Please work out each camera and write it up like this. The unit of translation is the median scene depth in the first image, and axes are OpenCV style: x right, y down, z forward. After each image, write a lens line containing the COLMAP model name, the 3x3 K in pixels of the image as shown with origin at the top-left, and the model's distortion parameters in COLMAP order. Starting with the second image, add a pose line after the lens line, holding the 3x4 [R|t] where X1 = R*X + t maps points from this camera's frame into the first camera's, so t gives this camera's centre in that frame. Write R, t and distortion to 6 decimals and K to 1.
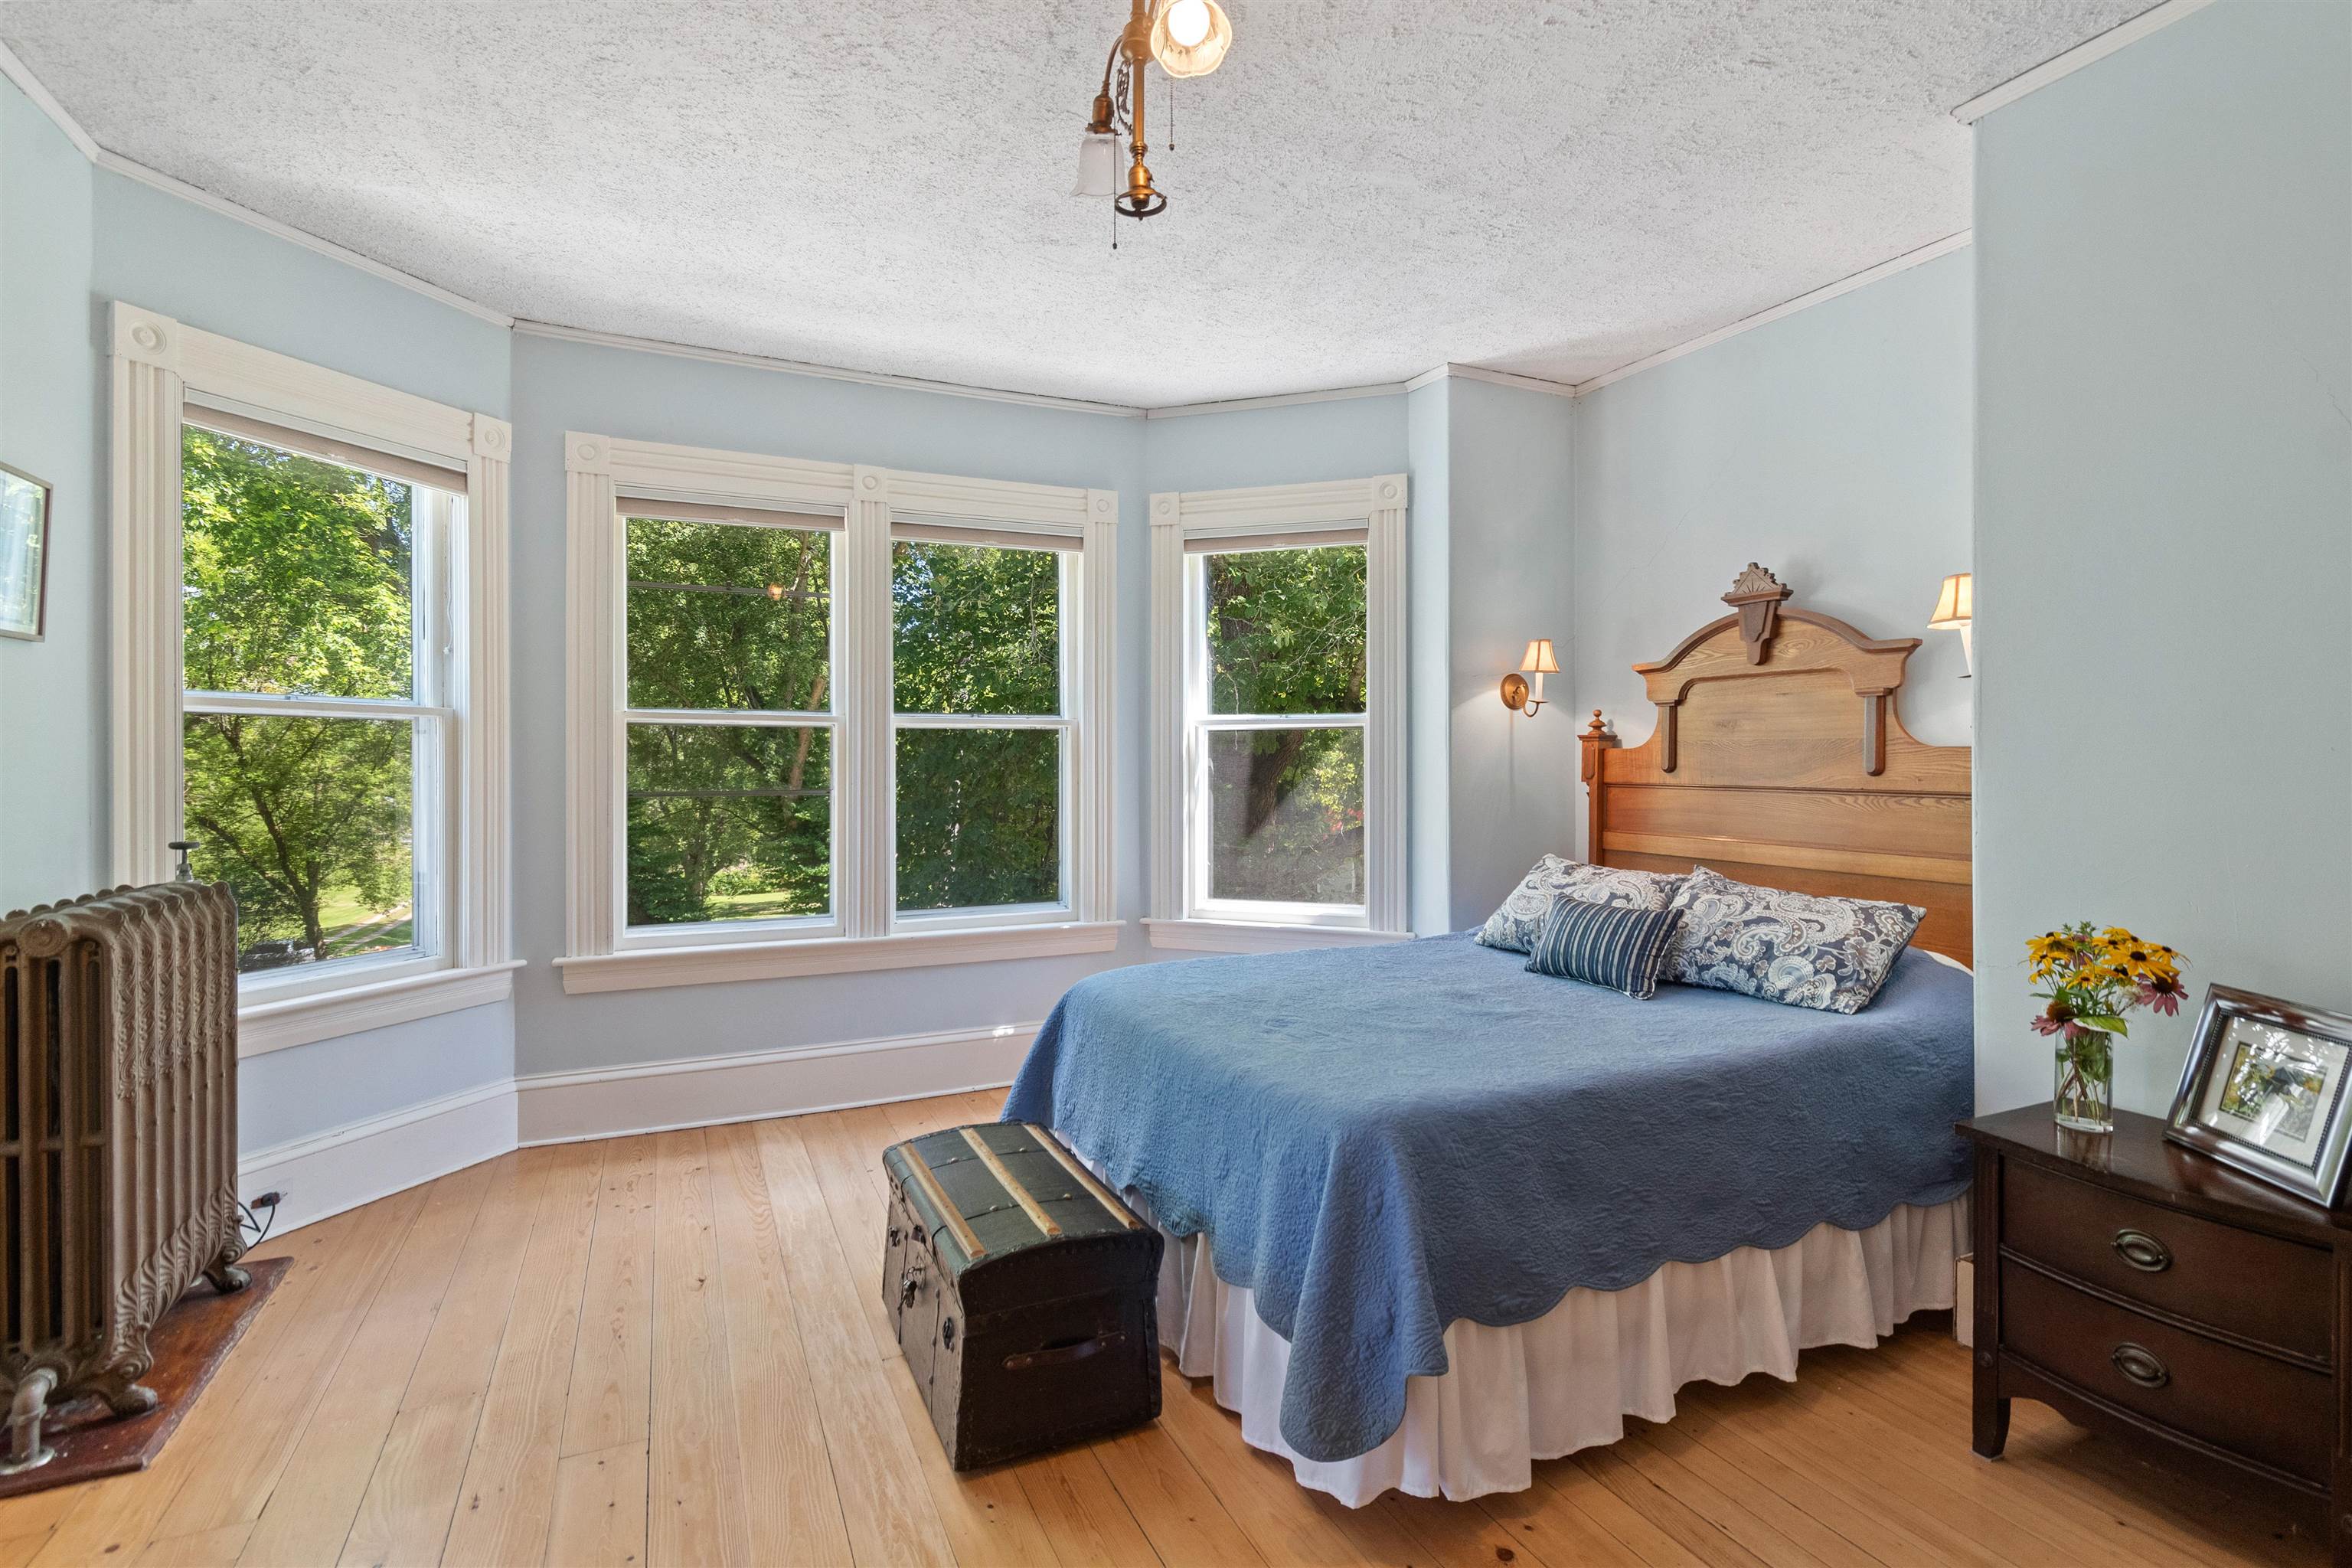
lens RADIAL K [[1121.1, 0, 1184.5], [0, 1121.1, 777.6], [0, 0, 1]] dist [-0.003263, -0.001470]
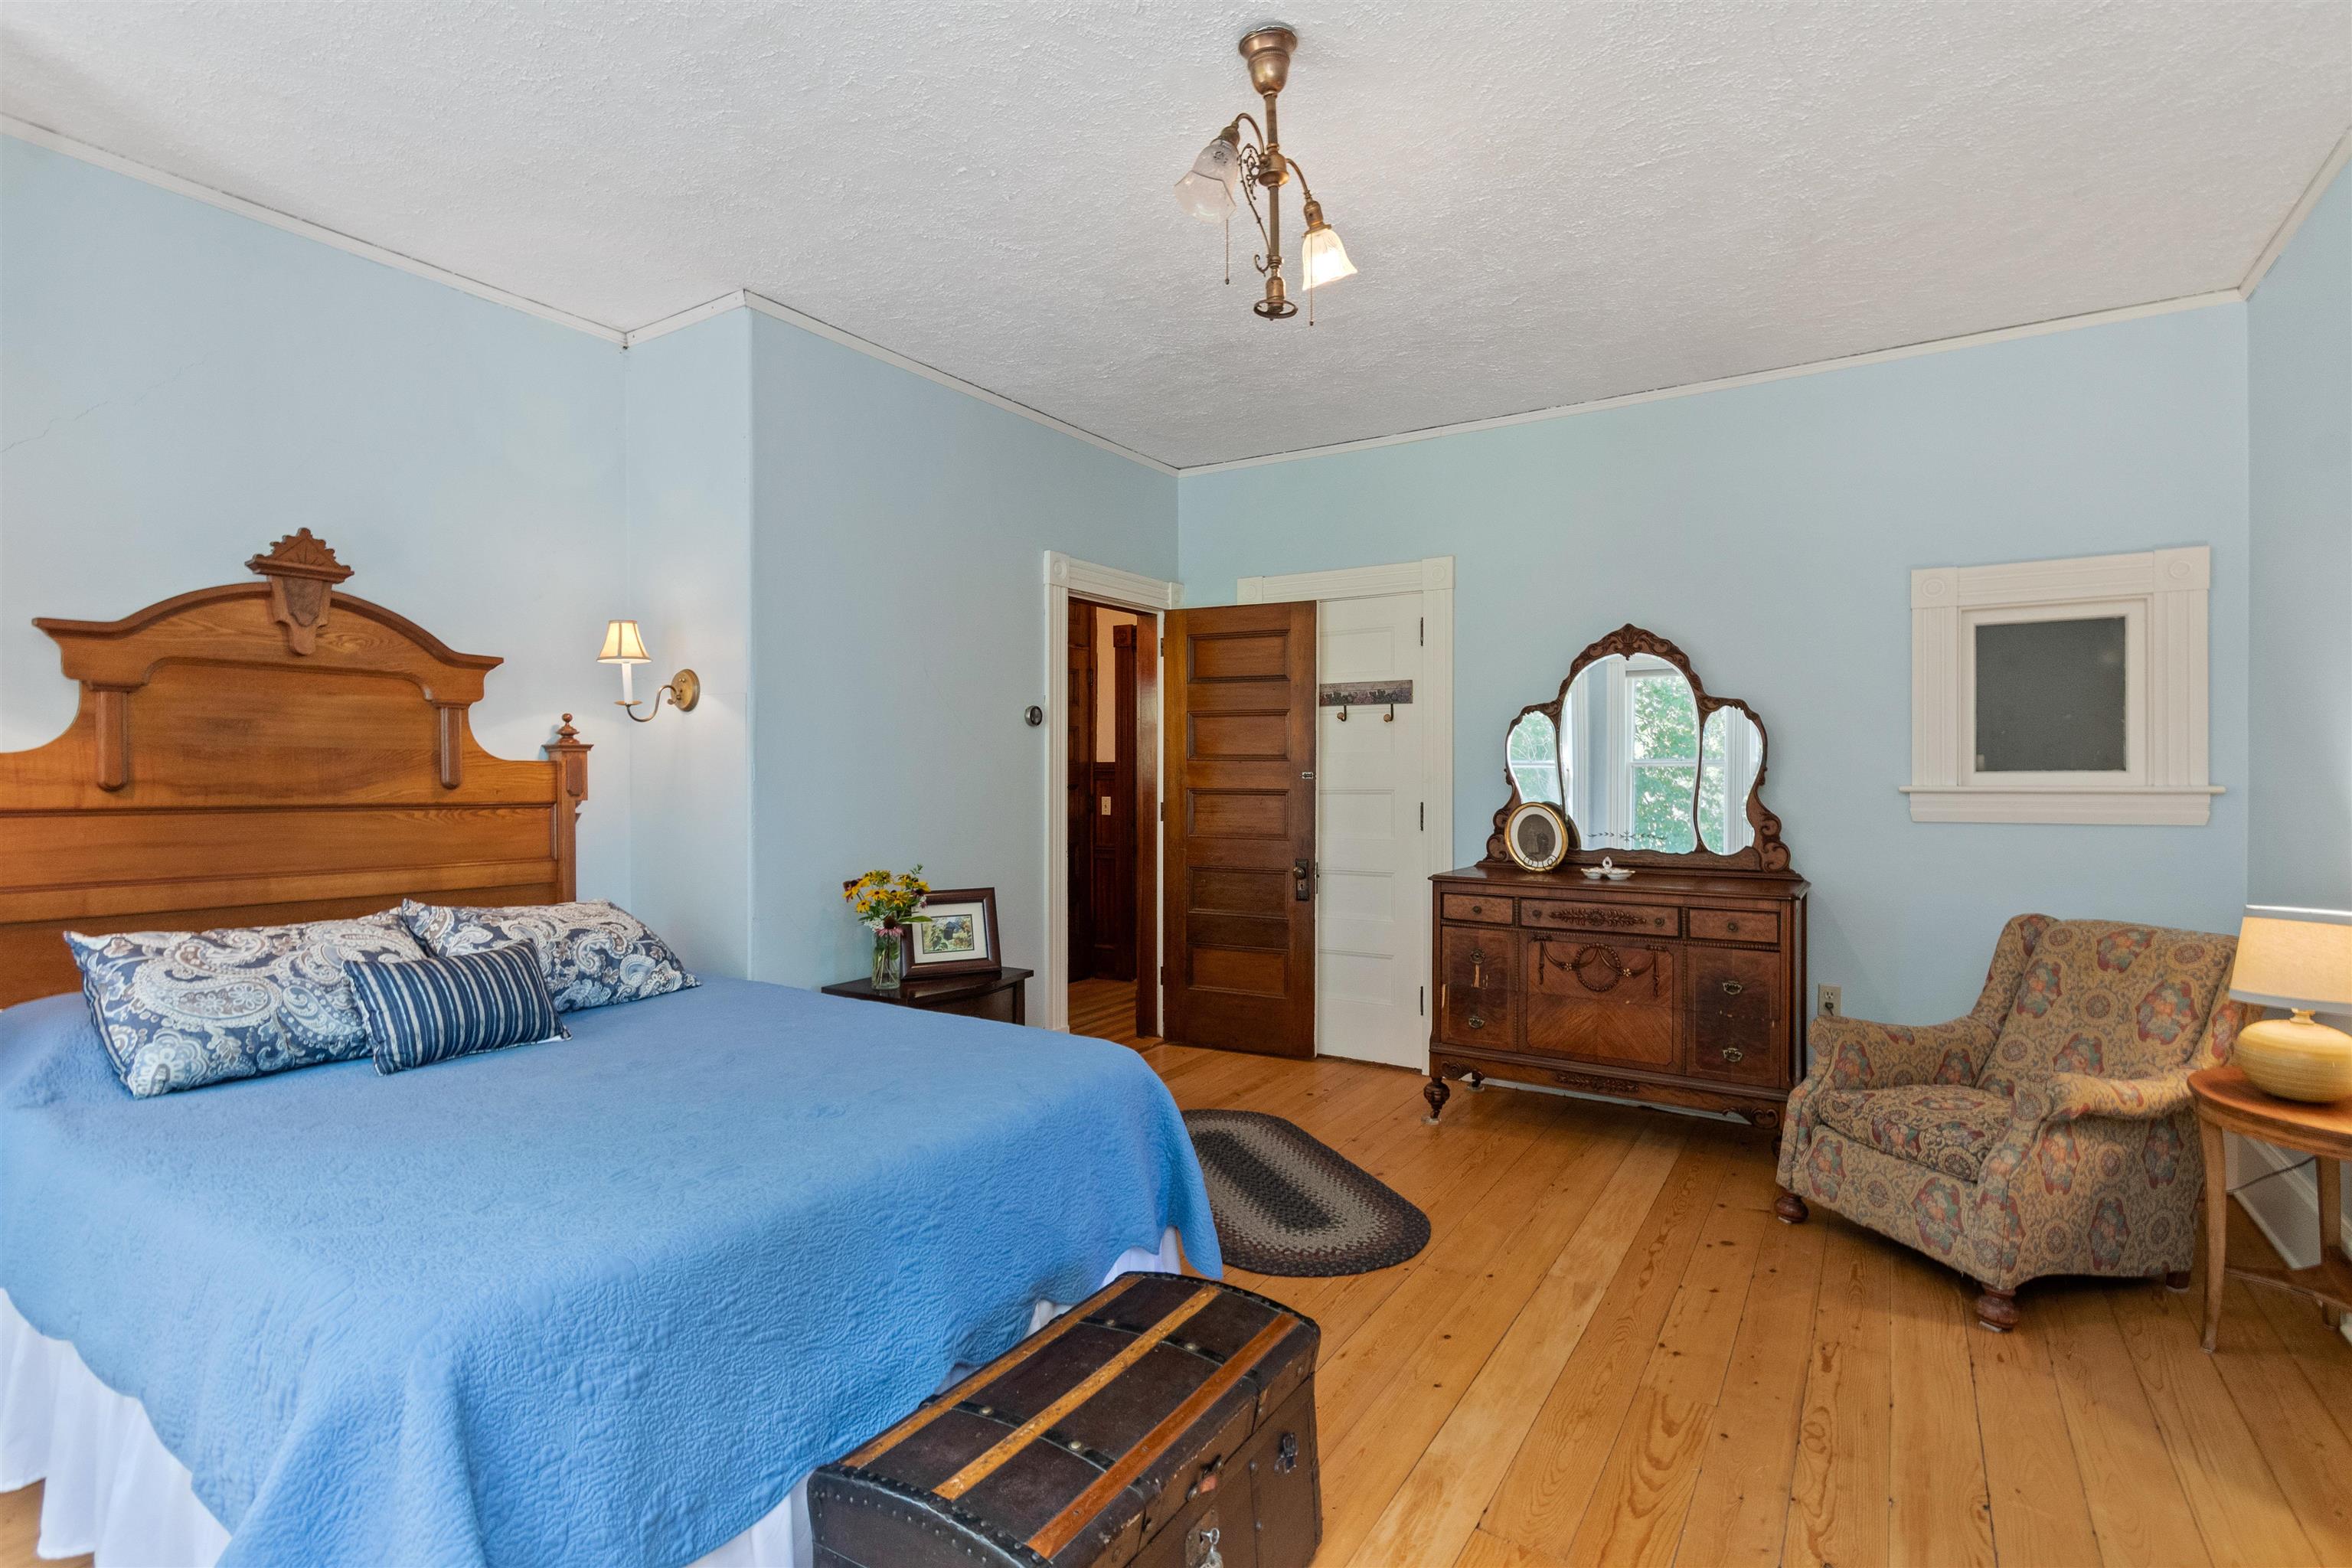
lens RADIAL K [[1121.1, 0, 1184.5], [0, 1121.1, 777.6], [0, 0, 1]] dist [-0.003263, -0.001470]
pose [[-0.534472, 0.002301, 0.845183, -0.533198], [0.015057, 0.999864, 0.006800, -0.008022], [-0.845052, 0.016361, -0.534433, 0.928756]]
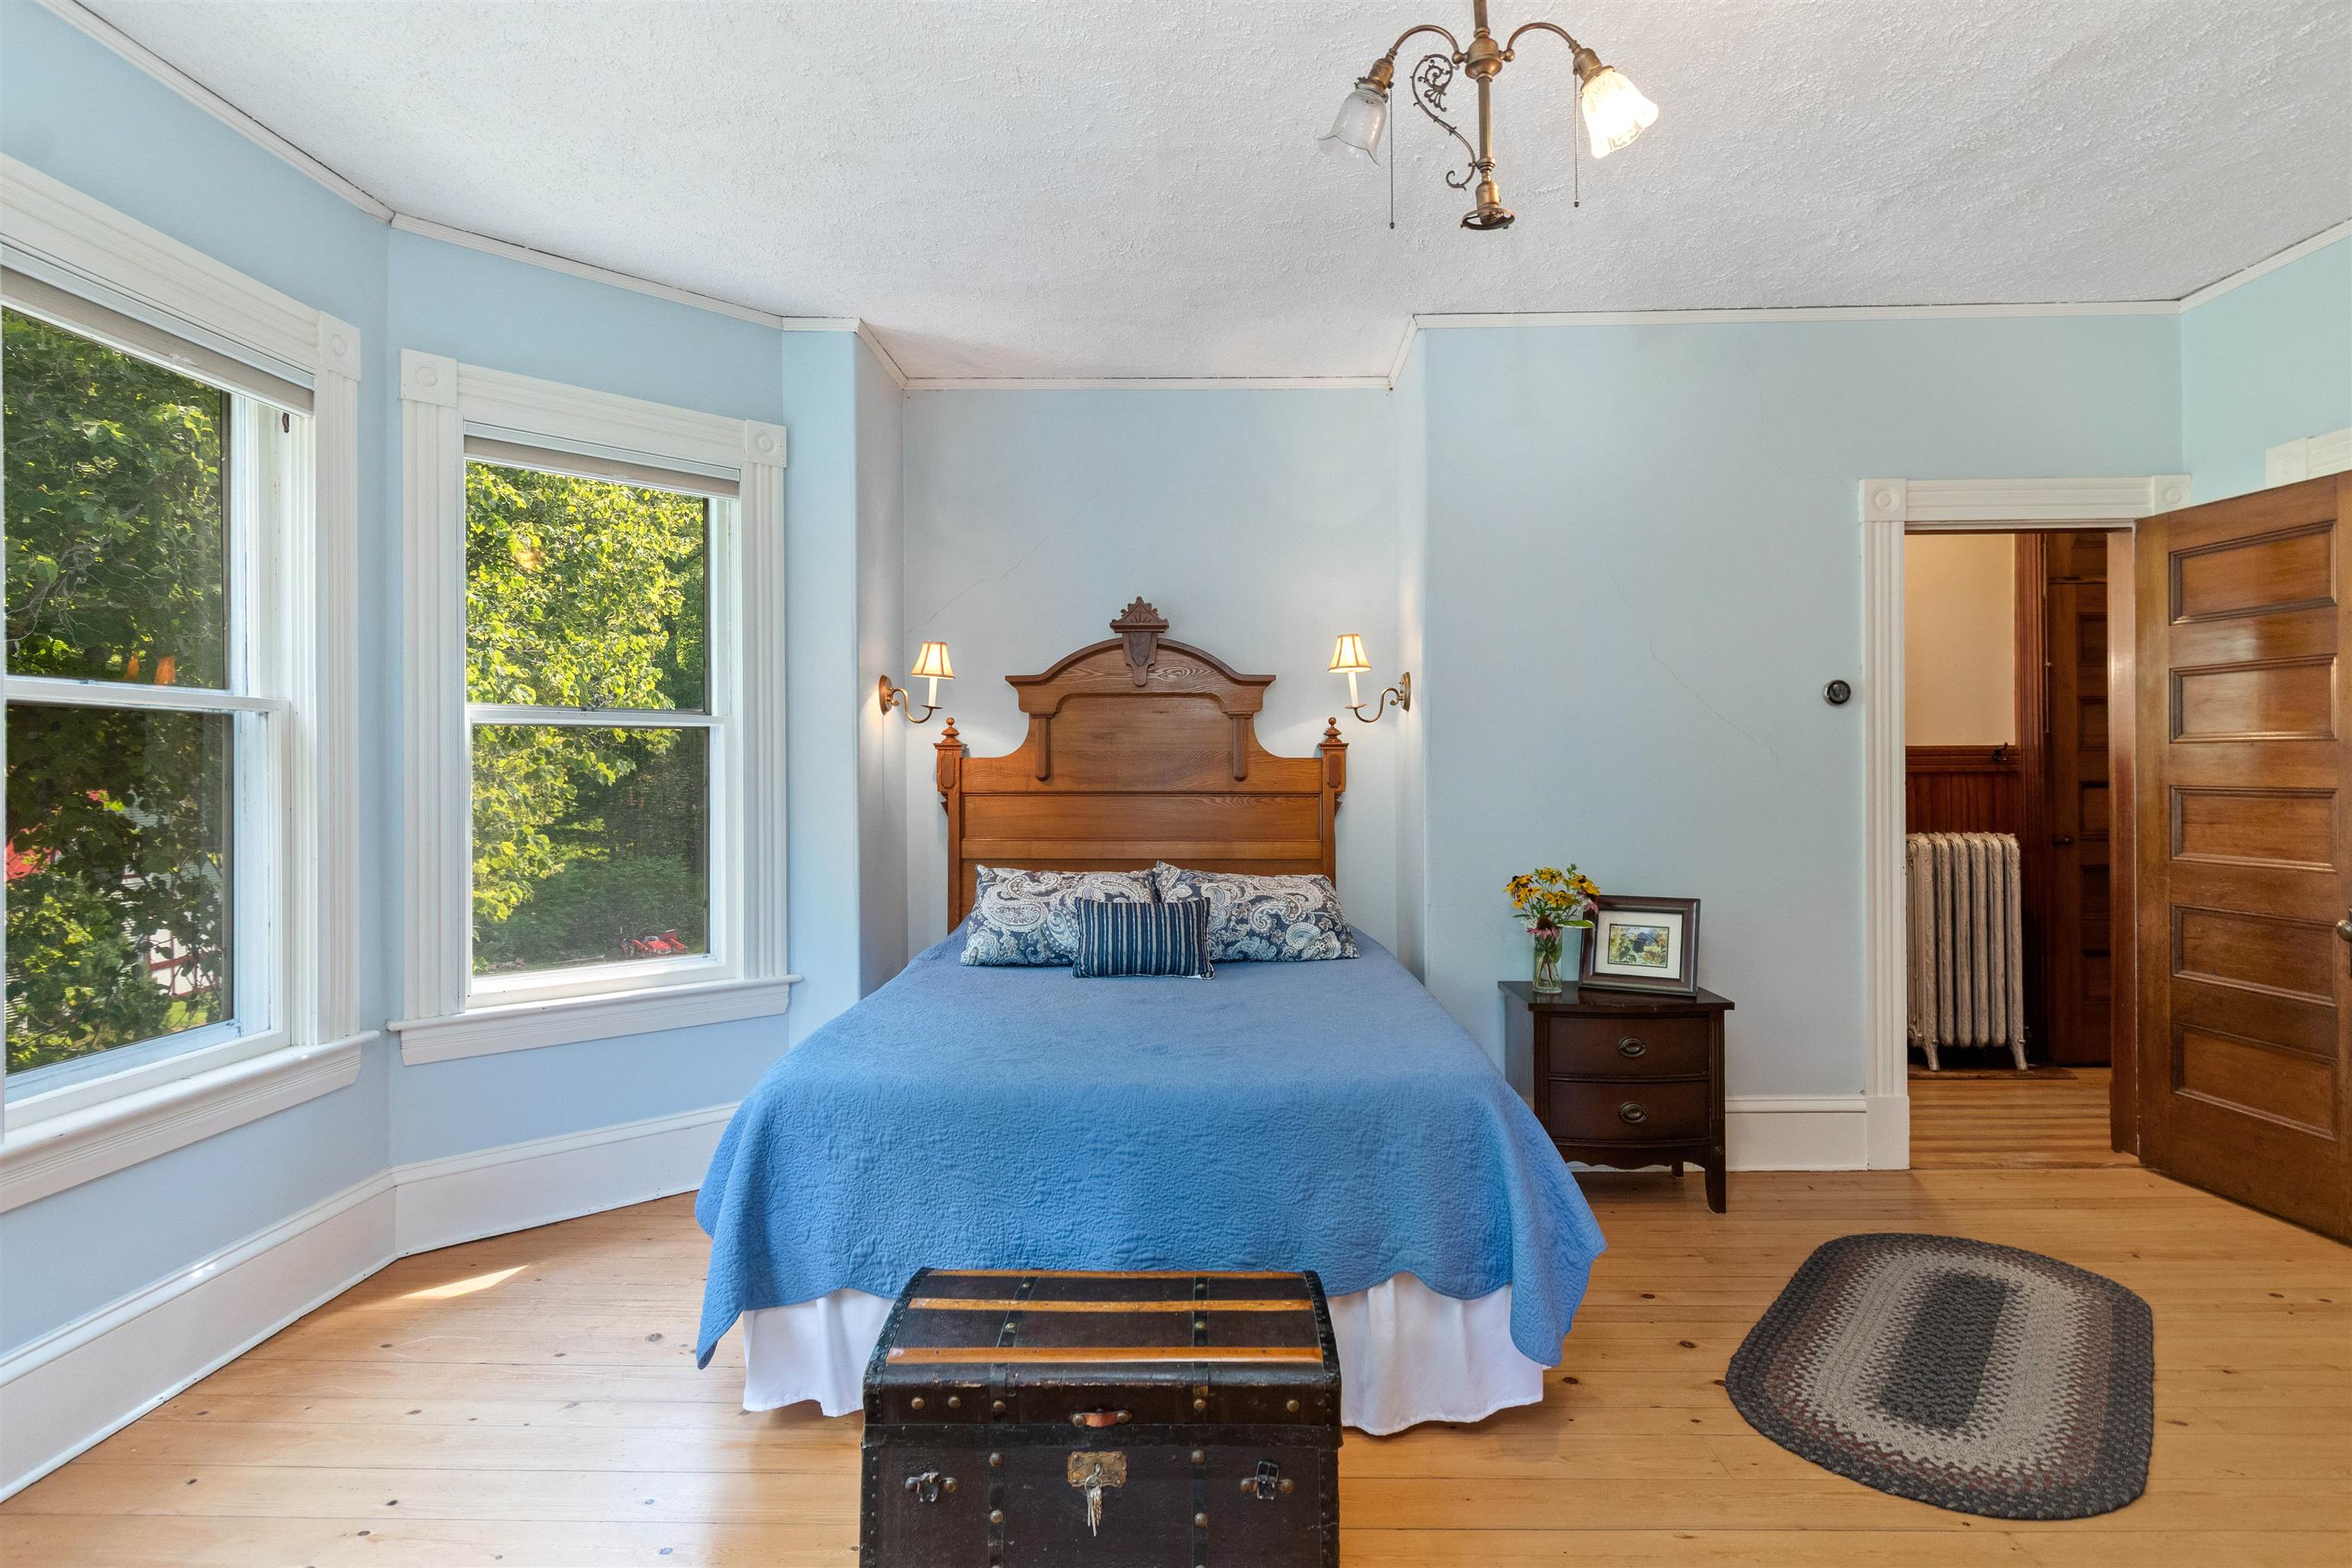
lens RADIAL K [[1228.7, 0, 1191.9], [0, 1228.7, 777.4], [0, 0, 1]] dist [0.001553, 0.000547]
pose [[0.447886, -0.002282, 0.894088, -0.618138], [0.015919, 0.999859, -0.005423, 0.001314], [-0.893949, 0.016662, 0.447859, 0.402884]]
